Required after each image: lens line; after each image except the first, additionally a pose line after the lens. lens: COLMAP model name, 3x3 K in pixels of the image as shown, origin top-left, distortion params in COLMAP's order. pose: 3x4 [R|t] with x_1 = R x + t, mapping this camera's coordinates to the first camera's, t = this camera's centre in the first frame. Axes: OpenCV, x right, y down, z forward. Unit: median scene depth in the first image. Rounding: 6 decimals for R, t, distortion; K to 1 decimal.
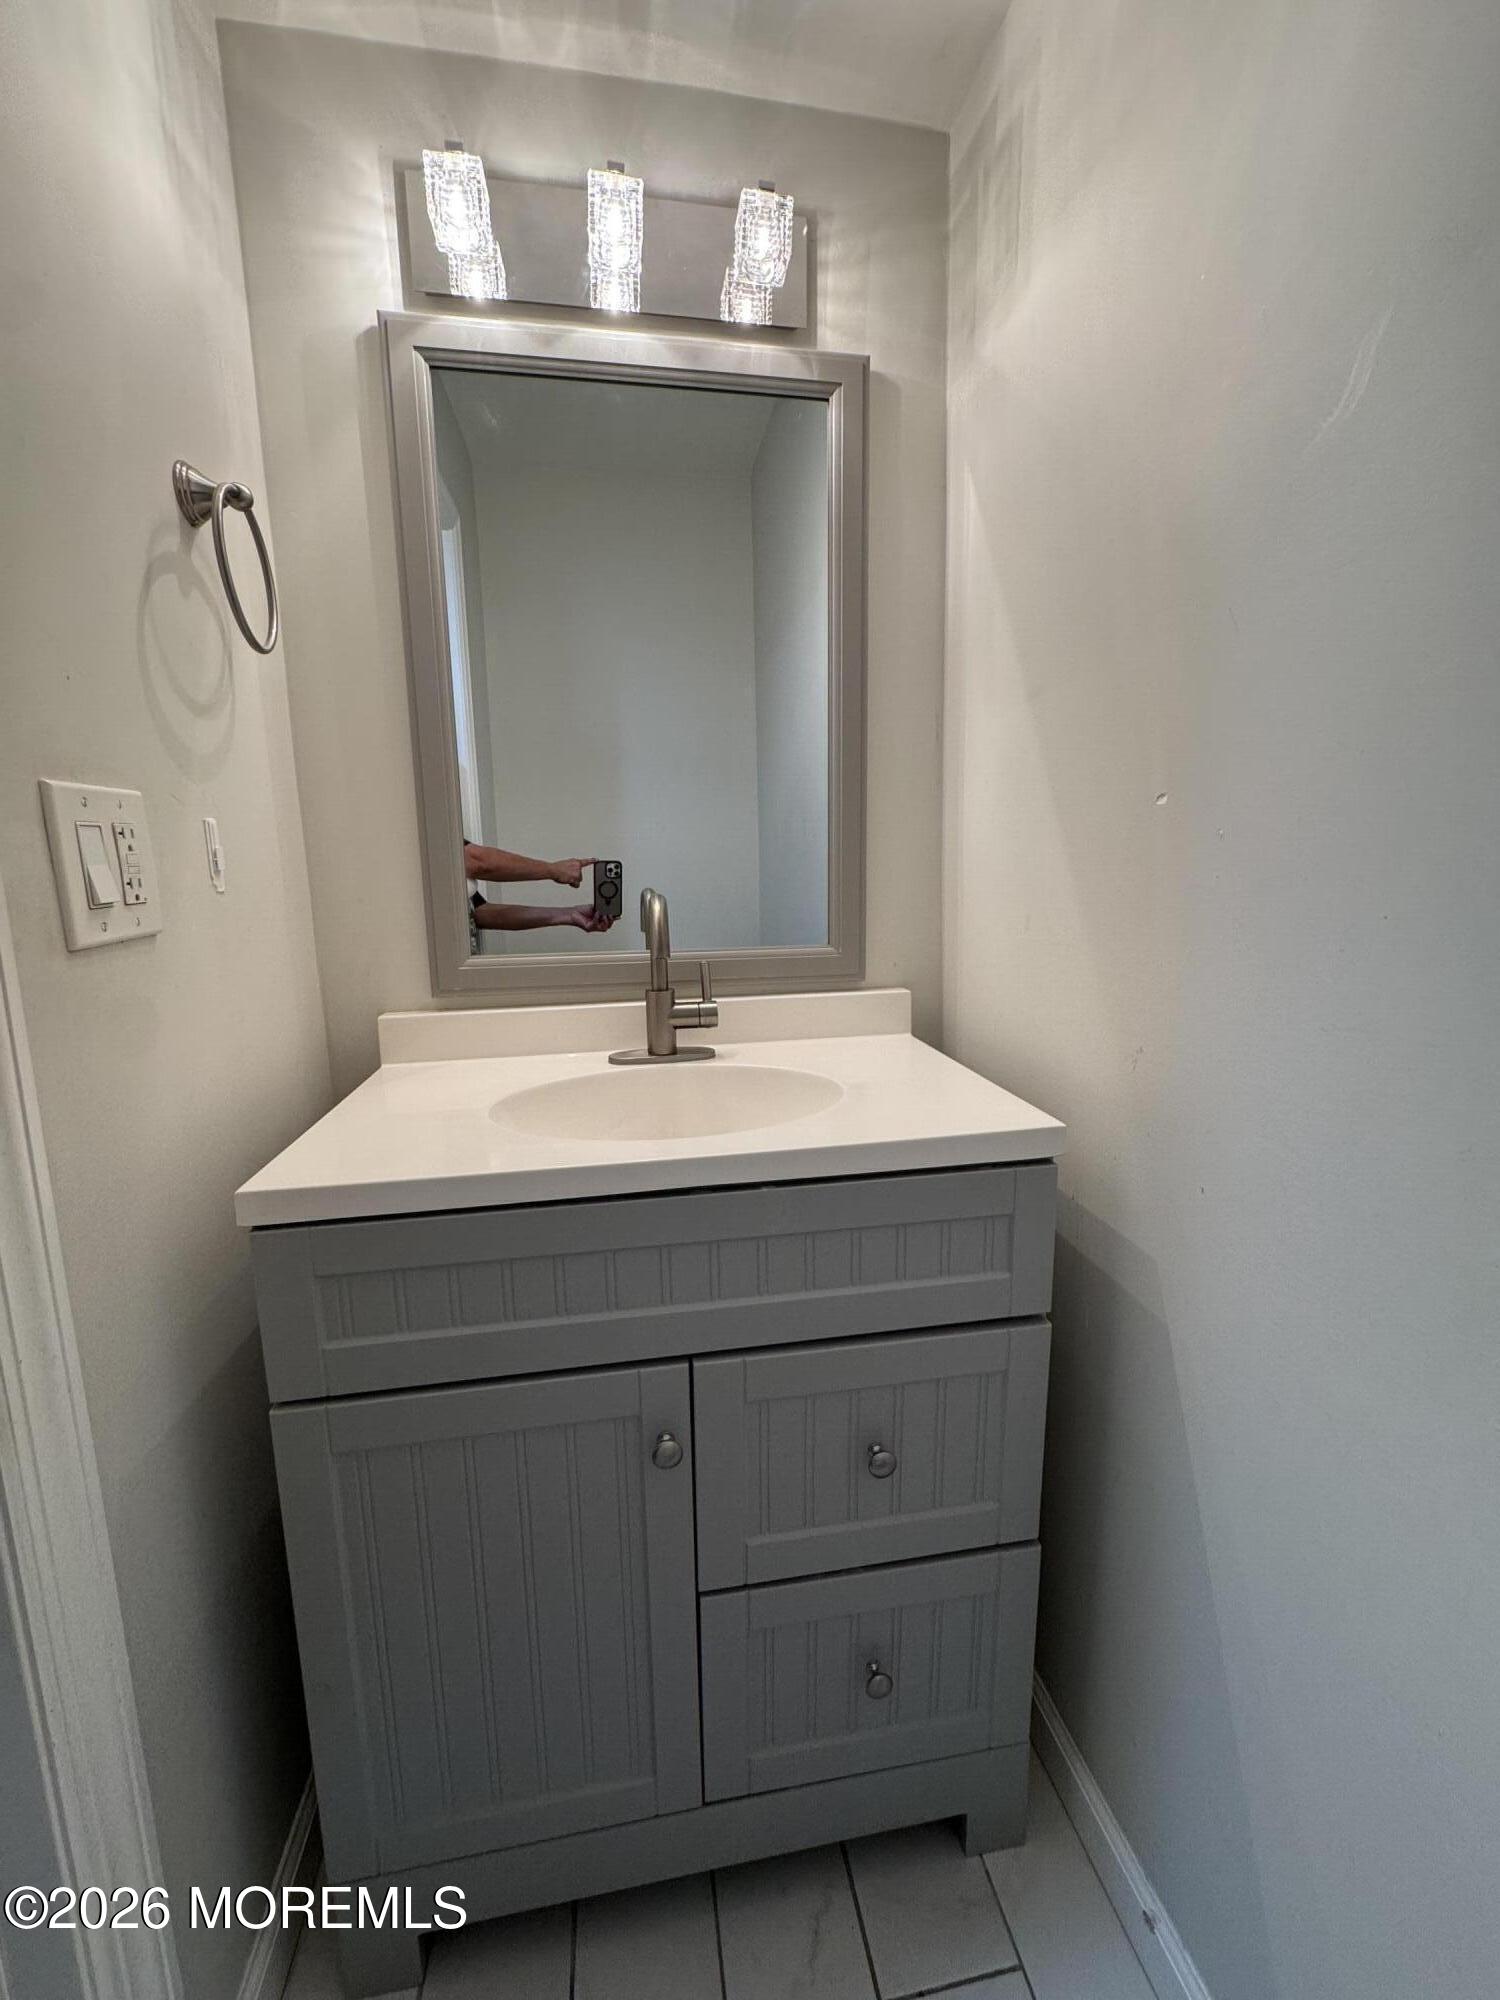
lens RADIAL K [[792.5, 0, 757.9], [0, 792.5, 997.0], [0, 0, 1]] dist [-0.001216, -0.000564]
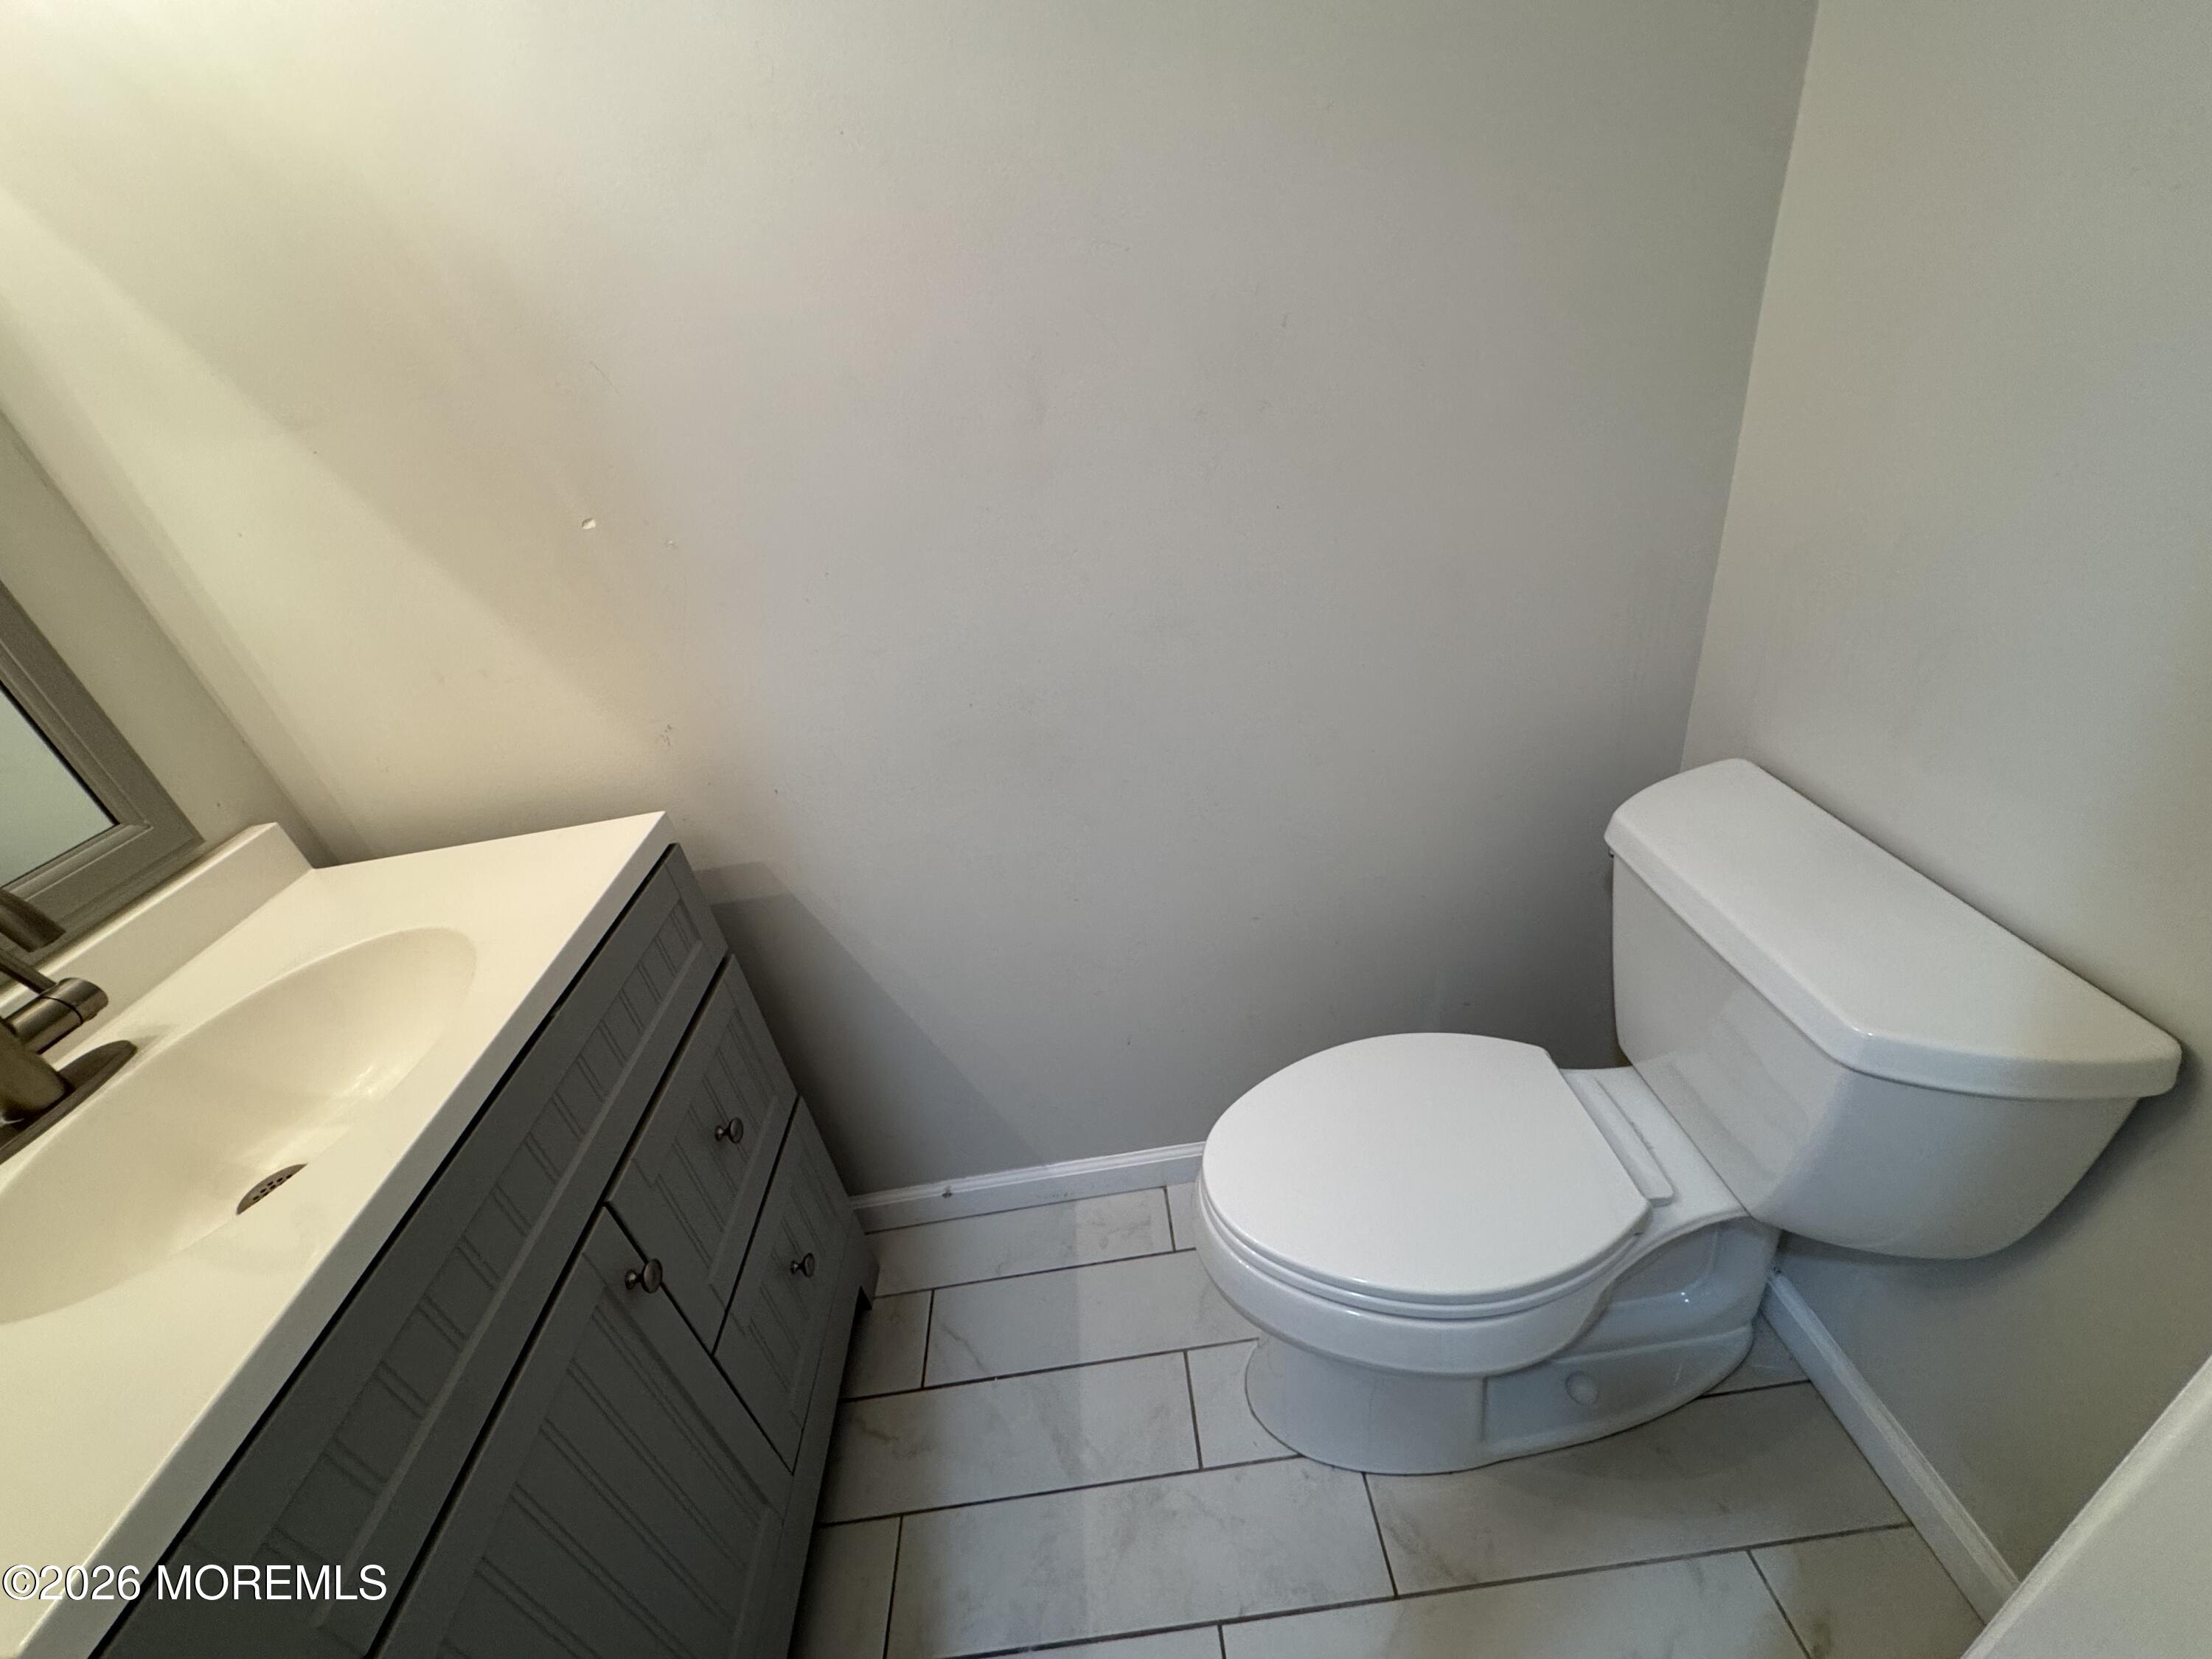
lens RADIAL K [[876.6, 0, 1107.0], [0, 876.6, 820.5], [0, 0, 1]] dist [-0.001216, -0.000564]
pose [[0.135108, -0.511177, 0.848790, -0.488960], [0.322392, 0.832710, 0.450175, -0.155045], [-0.936915, 0.212821, 0.277306, 0.019361]]
